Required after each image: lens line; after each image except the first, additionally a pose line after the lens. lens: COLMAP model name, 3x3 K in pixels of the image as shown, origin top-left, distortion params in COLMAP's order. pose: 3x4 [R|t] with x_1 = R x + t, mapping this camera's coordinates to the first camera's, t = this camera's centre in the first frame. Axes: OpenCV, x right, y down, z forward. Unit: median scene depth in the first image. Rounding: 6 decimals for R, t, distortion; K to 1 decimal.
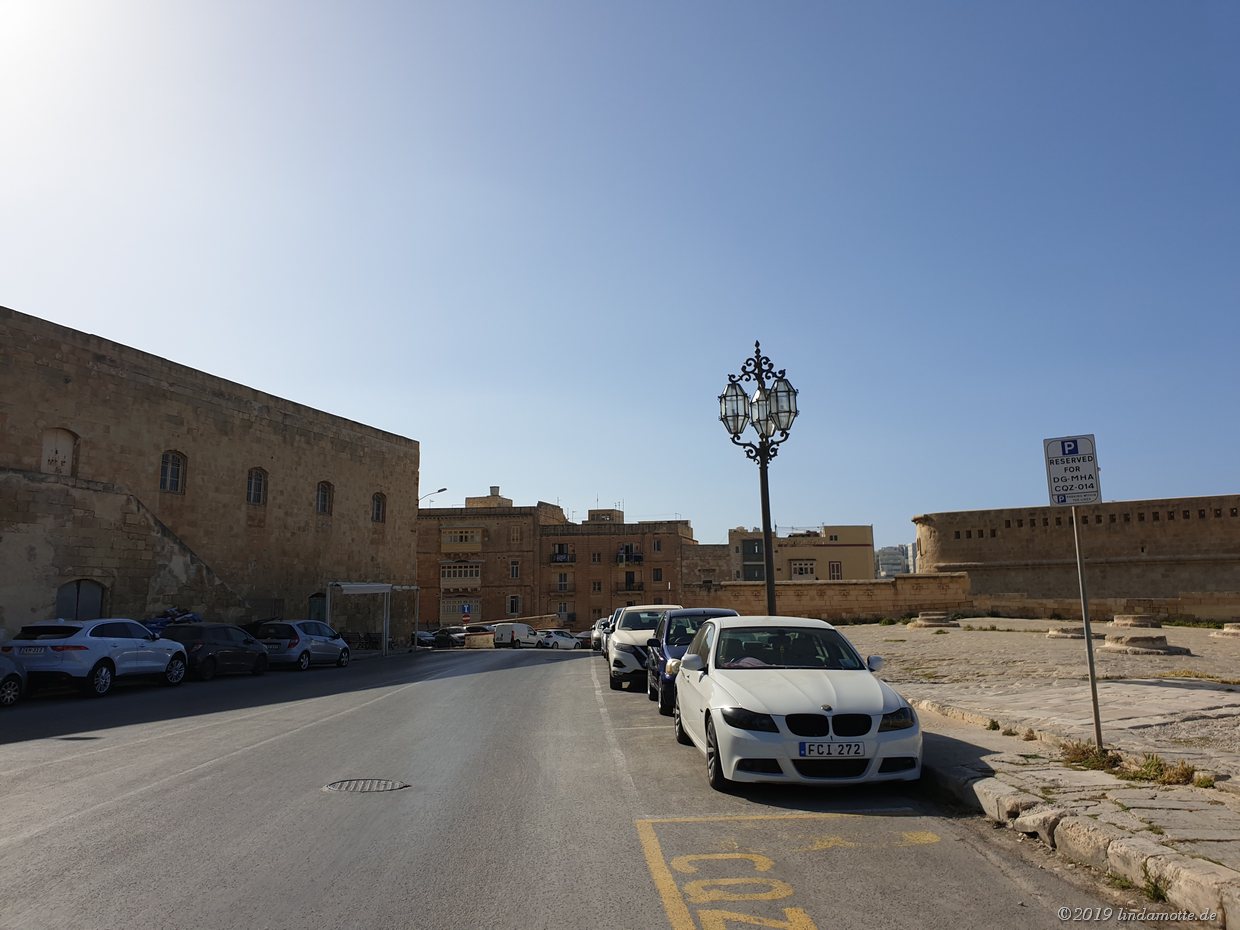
lens RADIAL K [[941.1, 0, 619.6], [0, 941.1, 455.8], [0, 0, 1]] dist [0.027122, -0.036798]
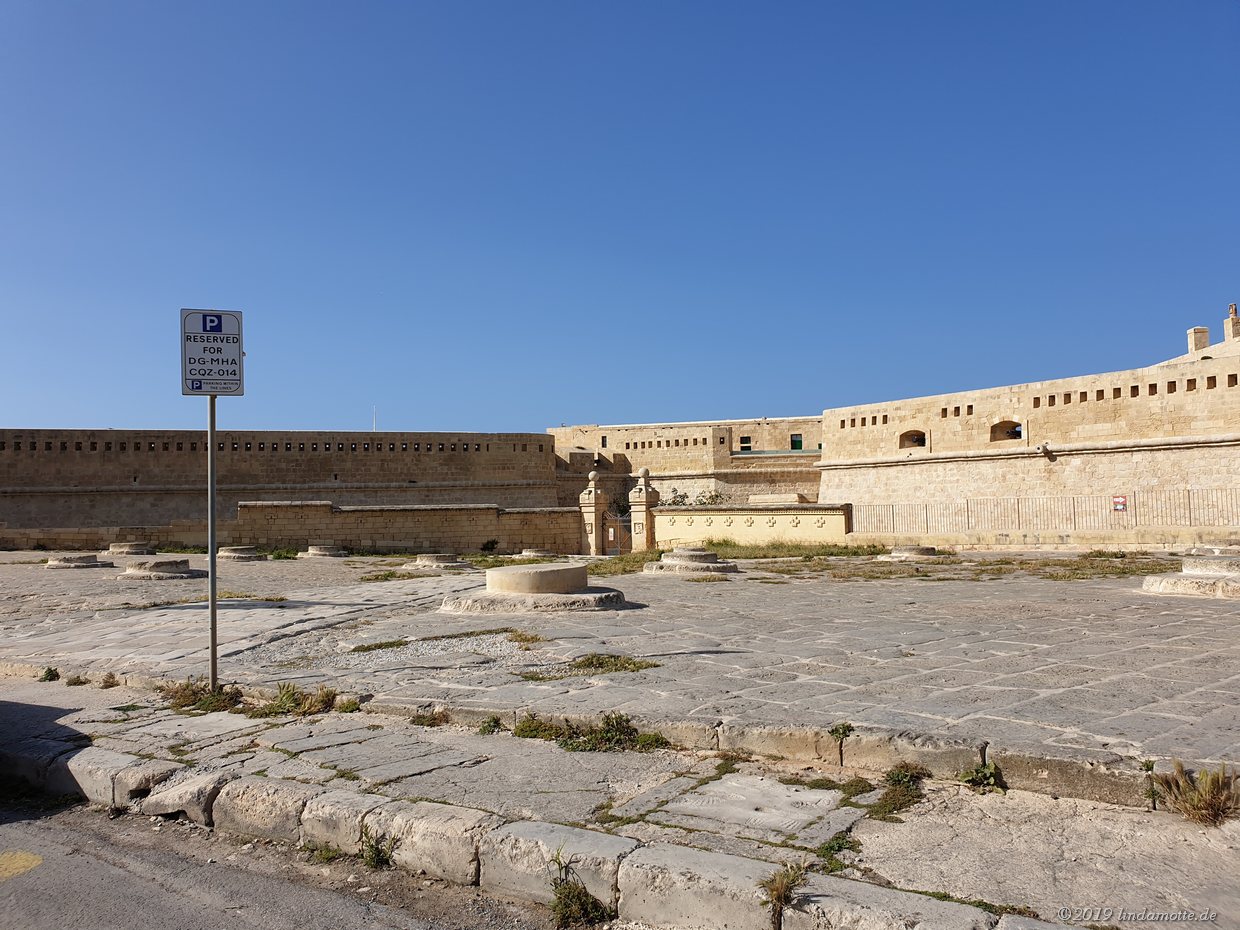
lens RADIAL K [[941.1, 0, 593.6], [0, 941.1, 448.3], [0, 0, 1]] dist [0.027122, -0.036798]
pose [[0.561963, 0.060669, 0.824934, -0.003966], [-0.112239, 0.993675, 0.003381, 0.058680], [-0.819512, -0.094490, 0.565218, 0.261432]]
